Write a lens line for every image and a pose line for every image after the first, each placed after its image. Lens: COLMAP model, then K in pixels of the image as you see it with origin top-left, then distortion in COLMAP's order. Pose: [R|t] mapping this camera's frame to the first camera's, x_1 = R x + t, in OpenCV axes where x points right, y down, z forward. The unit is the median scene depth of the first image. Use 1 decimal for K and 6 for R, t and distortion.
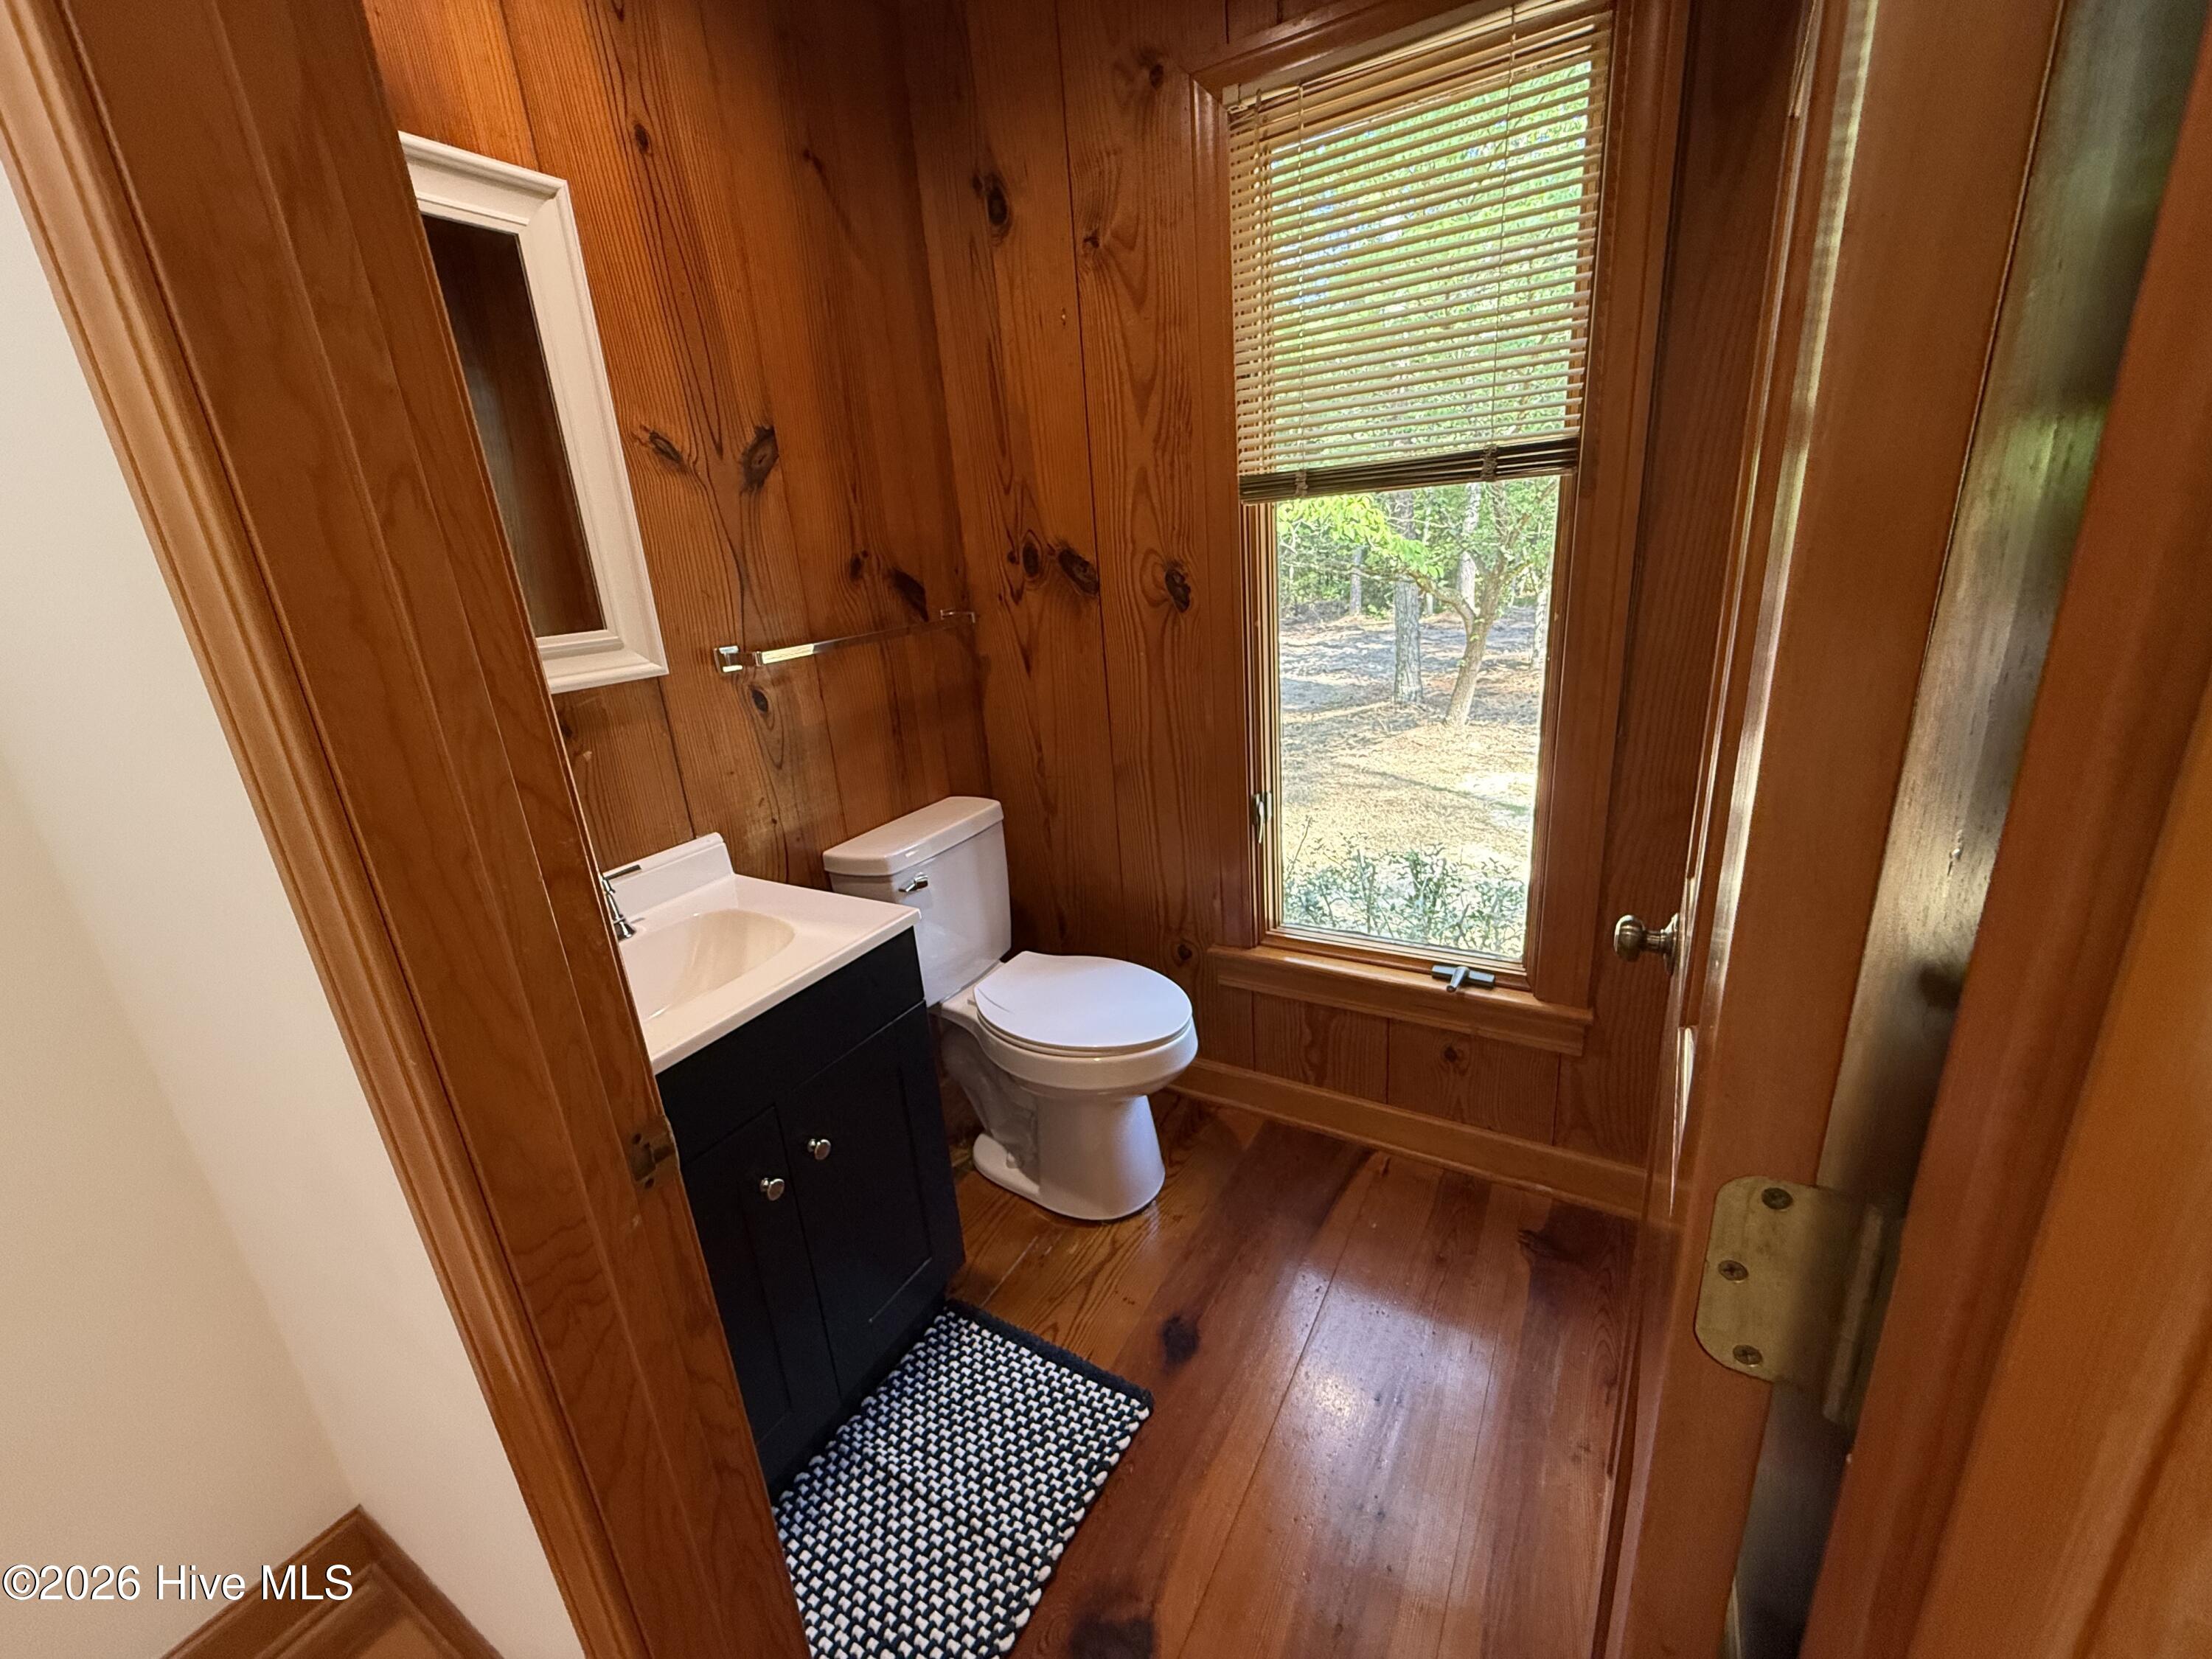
lens RADIAL K [[881.9, 0, 1106.0], [0, 881.9, 829.5], [0, 0, 1]] dist [-0.000936, 0.000067]
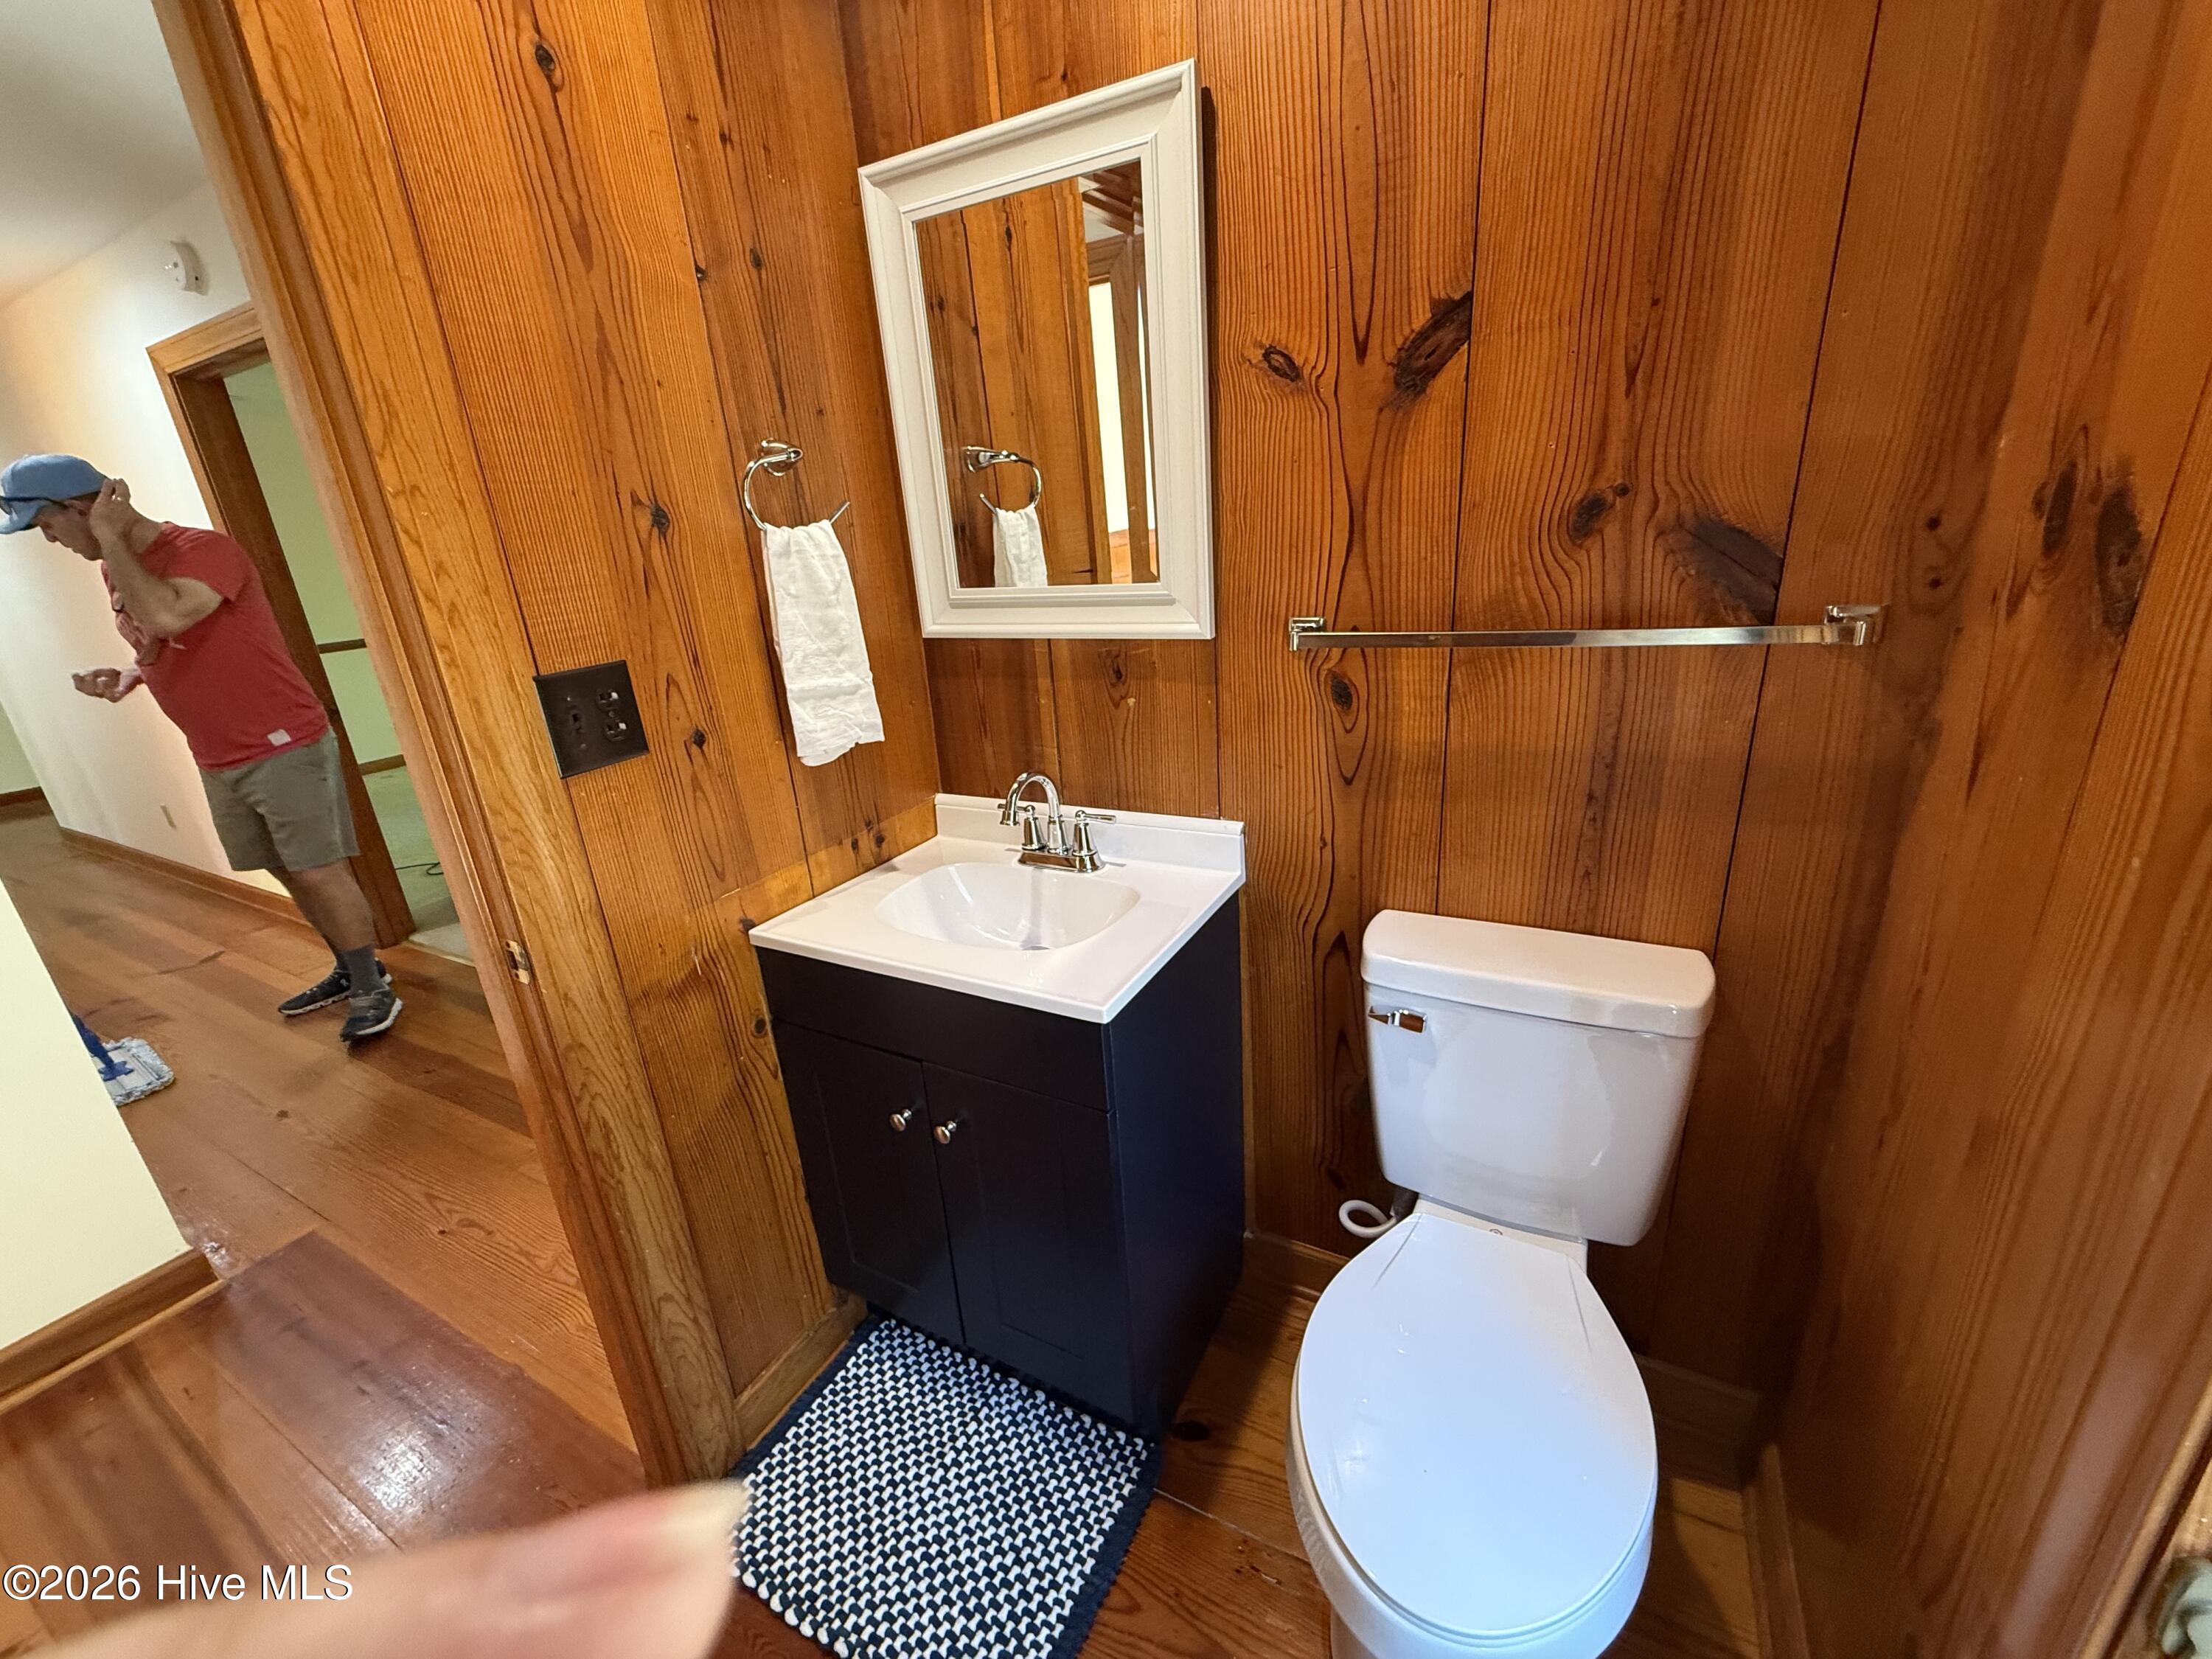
lens RADIAL K [[881.9, 0, 1106.0], [0, 881.9, 829.5], [0, 0, 1]] dist [-0.000936, 0.000067]
pose [[0.036278, 0.394313, -0.918260, 0.373772], [-0.246555, 0.893992, 0.374151, -0.294364], [0.968449, 0.212828, 0.129652, 0.776877]]
